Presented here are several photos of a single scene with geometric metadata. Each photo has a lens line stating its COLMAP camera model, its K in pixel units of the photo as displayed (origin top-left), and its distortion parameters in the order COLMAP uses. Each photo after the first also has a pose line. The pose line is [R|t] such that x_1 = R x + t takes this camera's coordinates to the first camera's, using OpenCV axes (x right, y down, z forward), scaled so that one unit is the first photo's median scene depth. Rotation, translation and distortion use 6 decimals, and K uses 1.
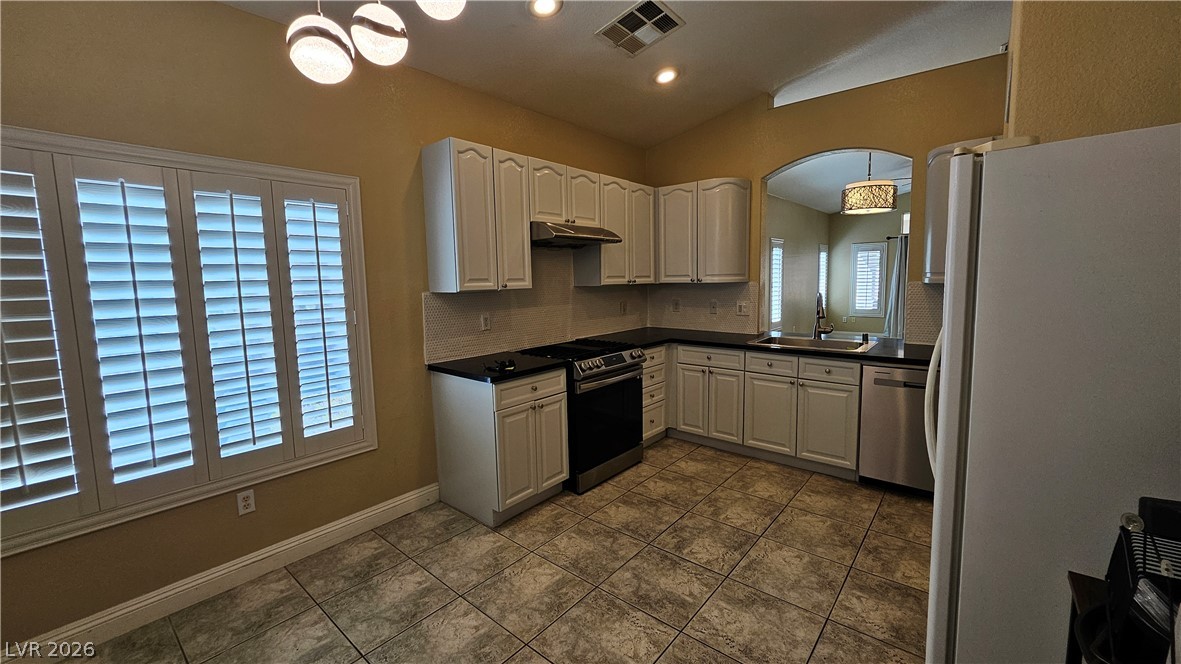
lens RADIAL K [[468.2, 0, 589.2], [0, 468.2, 325.3], [0, 0, 1]] dist [-0.003811, 0.002382]
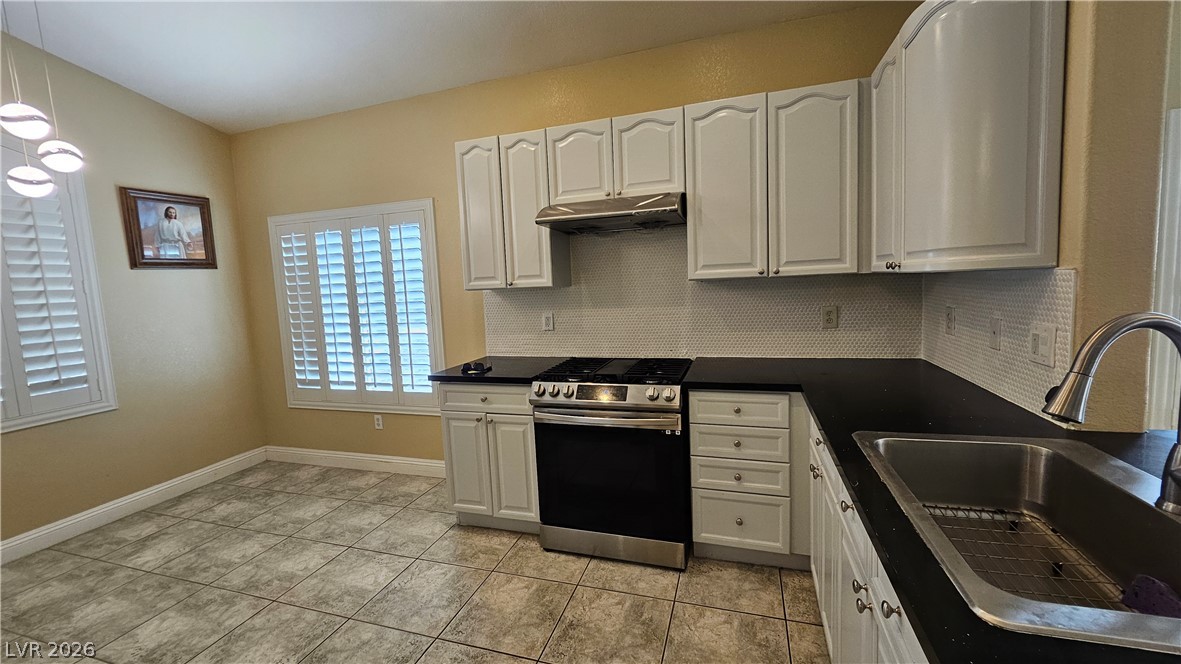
lens RADIAL K [[468.2, 0, 589.2], [0, 468.2, 325.3], [0, 0, 1]] dist [-0.003811, 0.002382]
pose [[0.372977, 0.090797, -0.923387, 0.689616], [-0.055146, 0.995610, 0.075624, -0.076968], [0.926200, 0.022716, 0.376347, 0.751649]]
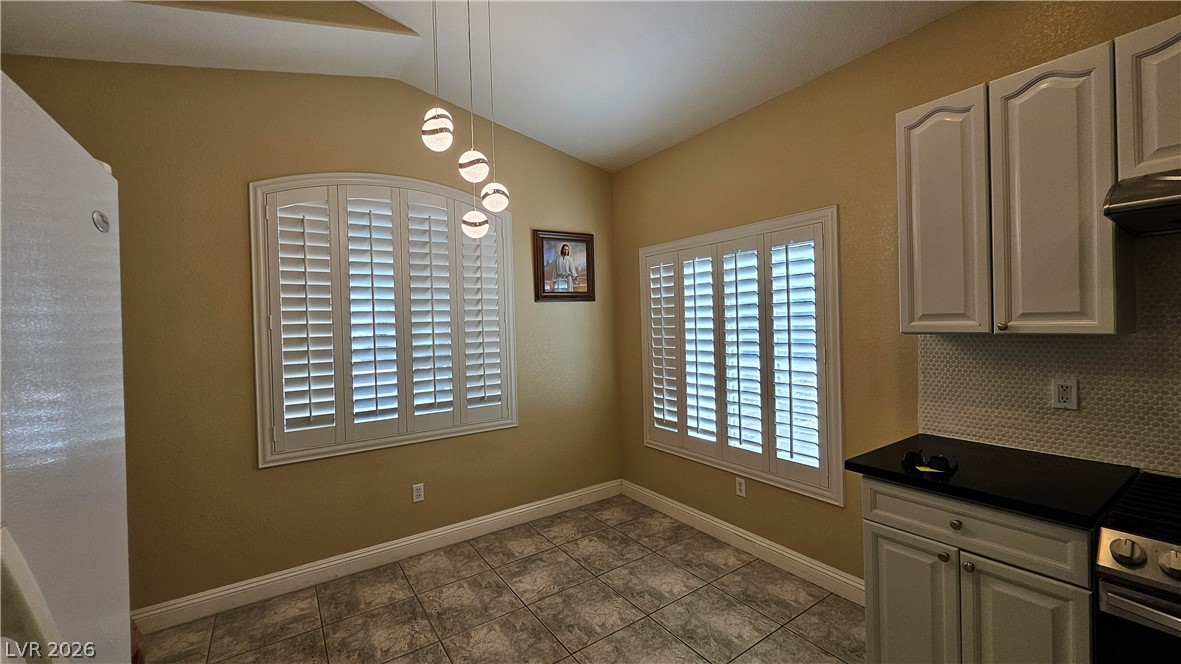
lens RADIAL K [[468.0, 0, 591.1], [0, 468.0, 324.5], [0, 0, 1]] dist [-0.002494, -0.000123]
pose [[-0.269641, 0.033585, -0.962375, 0.433674], [-0.064155, 0.996545, 0.052752, -0.079915], [0.960821, 0.075966, -0.266555, 0.648344]]
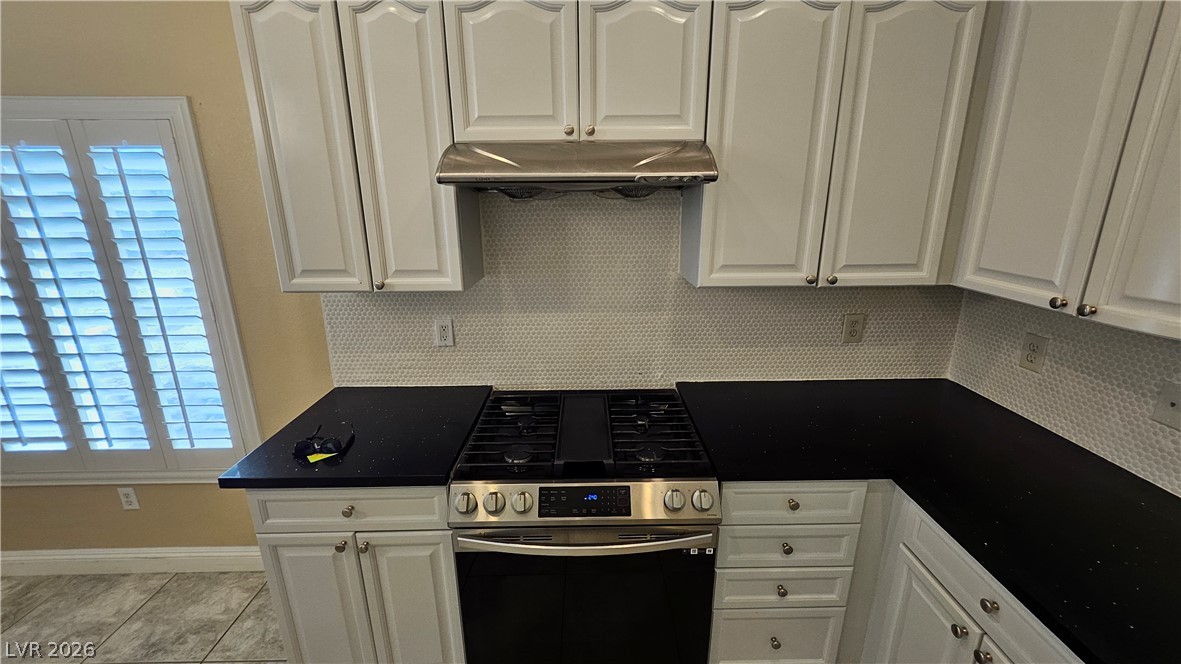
lens RADIAL K [[468.0, 0, 591.1], [0, 468.0, 324.5], [0, 0, 1]] dist [-0.002494, -0.000123]
pose [[0.655846, 0.217316, -0.722938, 0.317305], [-0.081560, 0.972460, 0.218332, -0.160959], [0.750476, -0.084229, 0.655509, 0.788401]]
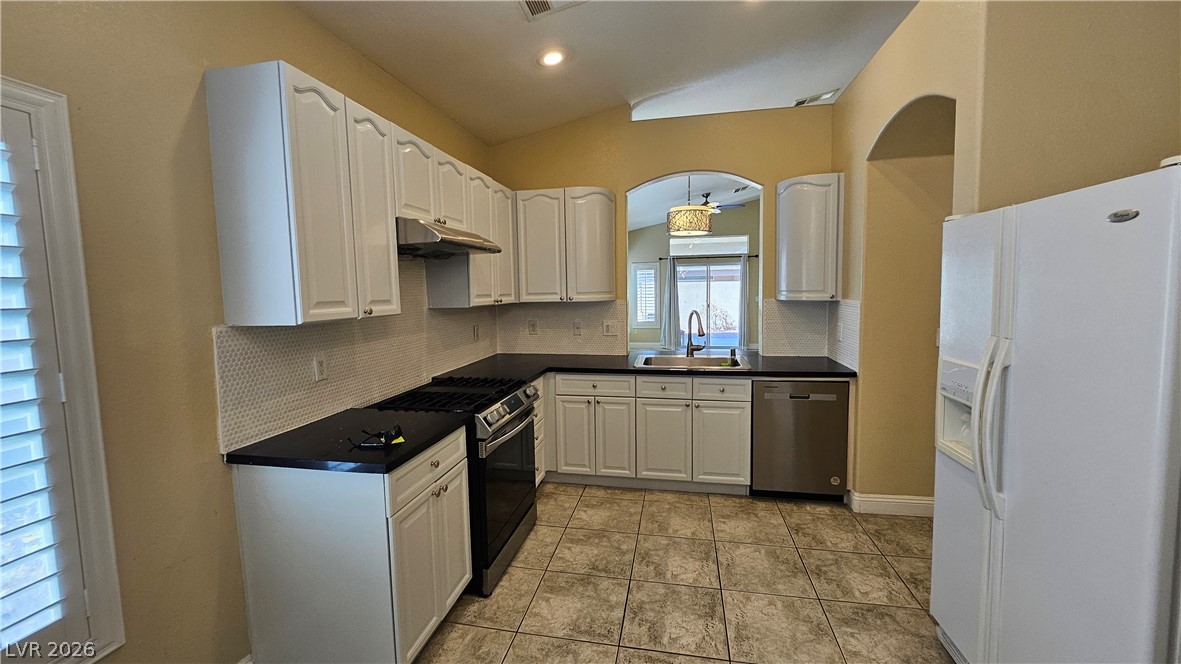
lens RADIAL K [[468.2, 0, 589.2], [0, 468.2, 325.3], [0, 0, 1]] dist [-0.003811, 0.002382]
pose [[0.875249, -0.036178, 0.482318, -0.212852], [0.052098, 0.998449, -0.019647, -0.034373], [-0.480859, 0.042324, 0.875776, 0.267420]]
